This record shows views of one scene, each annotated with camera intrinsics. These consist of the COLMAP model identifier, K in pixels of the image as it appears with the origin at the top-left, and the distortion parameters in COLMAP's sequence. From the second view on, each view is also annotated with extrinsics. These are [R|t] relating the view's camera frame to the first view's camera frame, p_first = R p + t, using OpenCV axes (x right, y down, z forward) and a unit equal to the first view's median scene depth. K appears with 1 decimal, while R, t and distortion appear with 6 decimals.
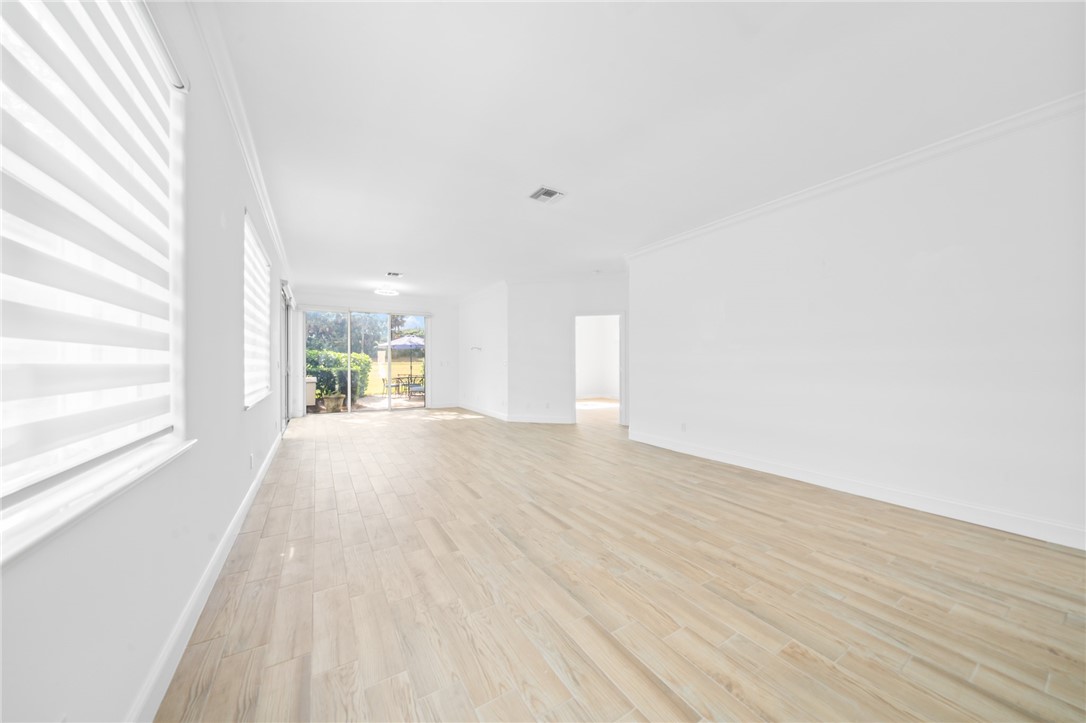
lens RADIAL K [[371.5, 0, 543.1], [0, 371.5, 359.2], [0, 0, 1]] dist [-0.002639, -0.000285]
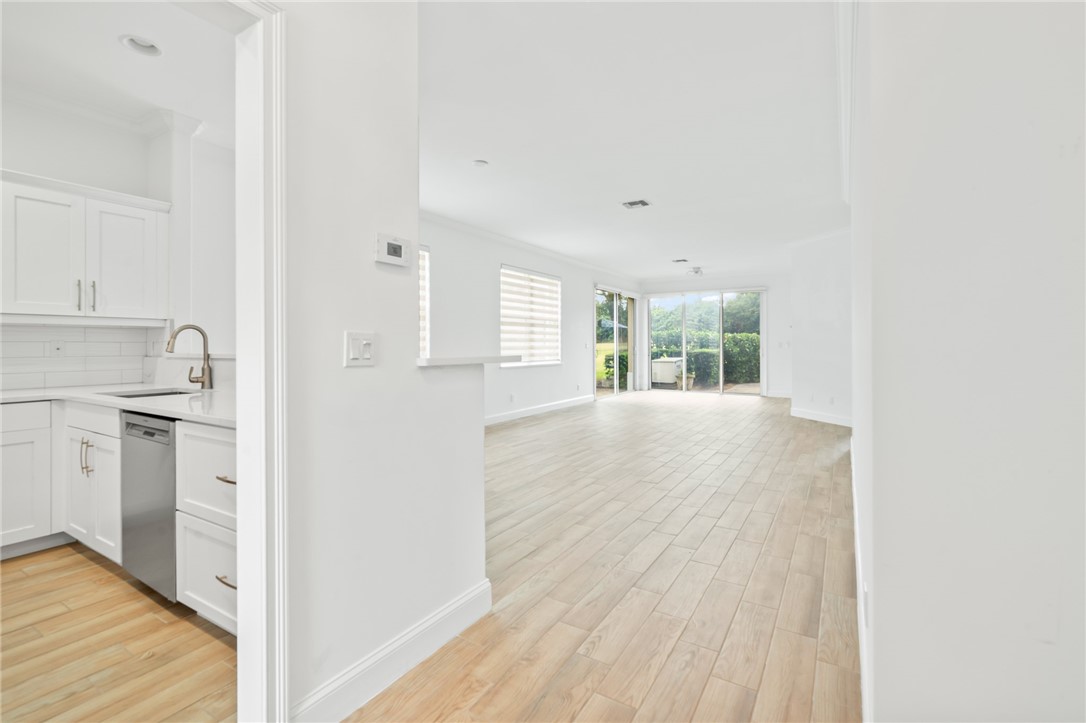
lens RADIAL K [[489.4, 0, 543.9], [0, 489.4, 344.3], [0, 0, 1]] dist [0.000113, -0.000701]
pose [[0.452797, 0.000035, -0.891613, 1.611563], [0.012065, 0.999908, 0.006167, -0.006679], [0.891532, -0.013550, 0.452755, 0.033689]]
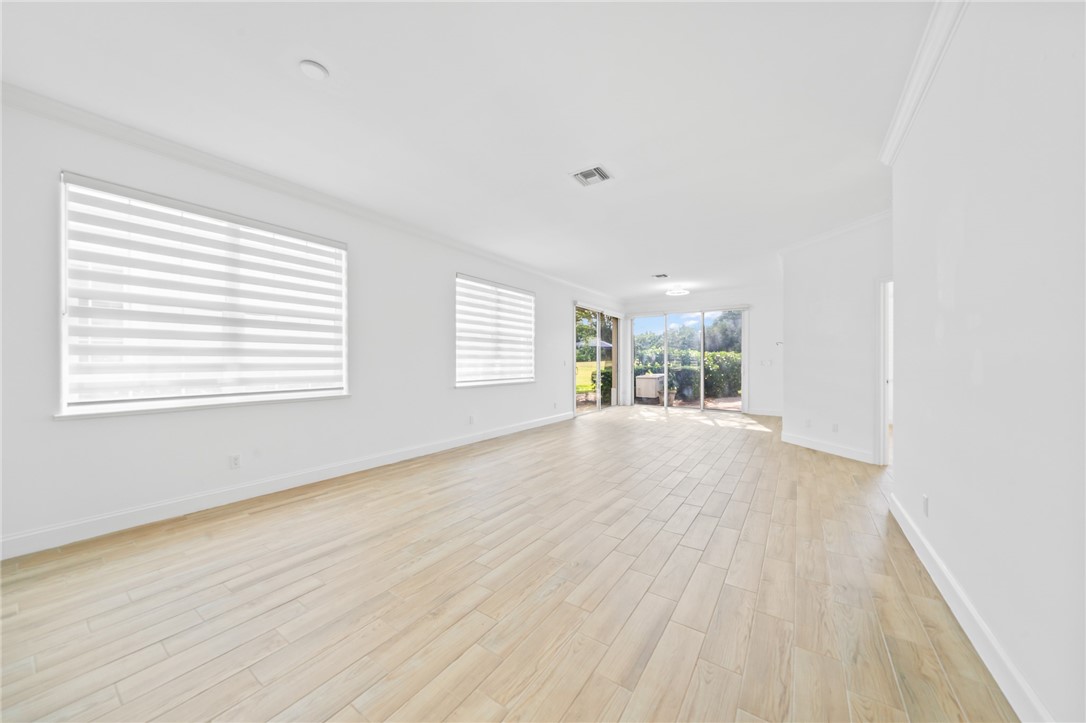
lens RADIAL K [[371.5, 0, 542.1], [0, 371.5, 363.9], [0, 0, 1]] dist [-0.002639, -0.000285]
pose [[0.403253, 0.006957, -0.915062, 0.997370], [0.010125, 0.999876, 0.012064, 0.001646], [0.915033, -0.014130, 0.403132, 0.665309]]
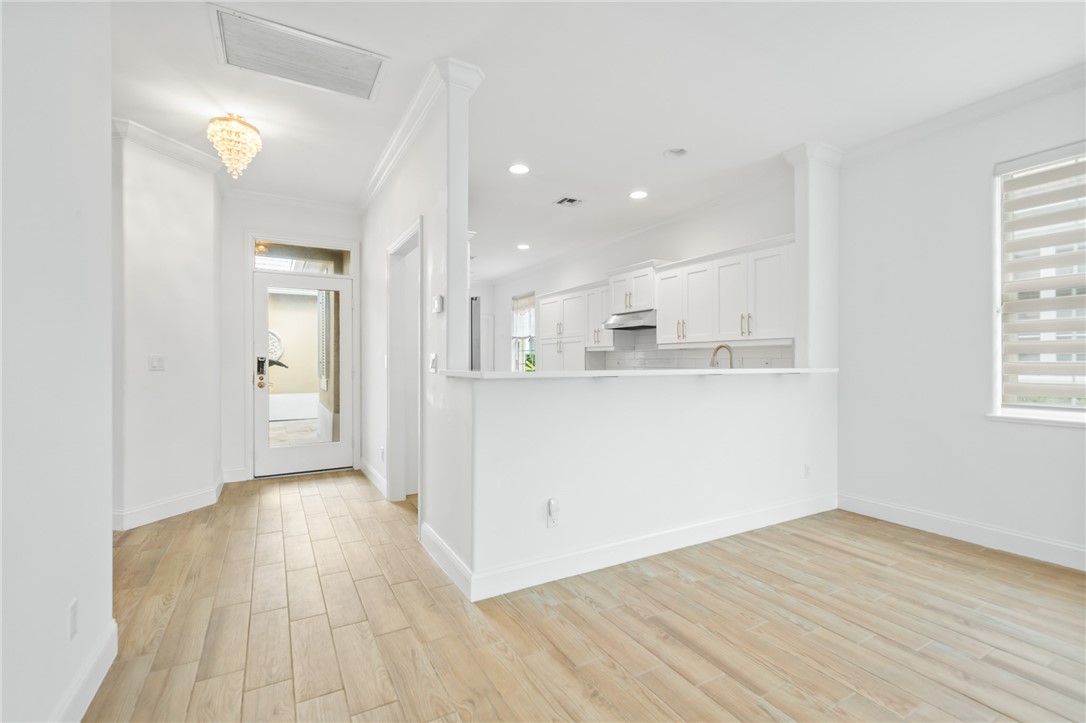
lens RADIAL K [[489.4, 0, 546.0], [0, 489.4, 357.9], [0, 0, 1]] dist [0.000113, -0.000701]
pose [[-0.999369, 0.001275, 0.035494, 0.749884], [0.000571, 0.999803, -0.019856, 0.010652], [-0.035512, -0.019823, -0.999173, 1.118547]]
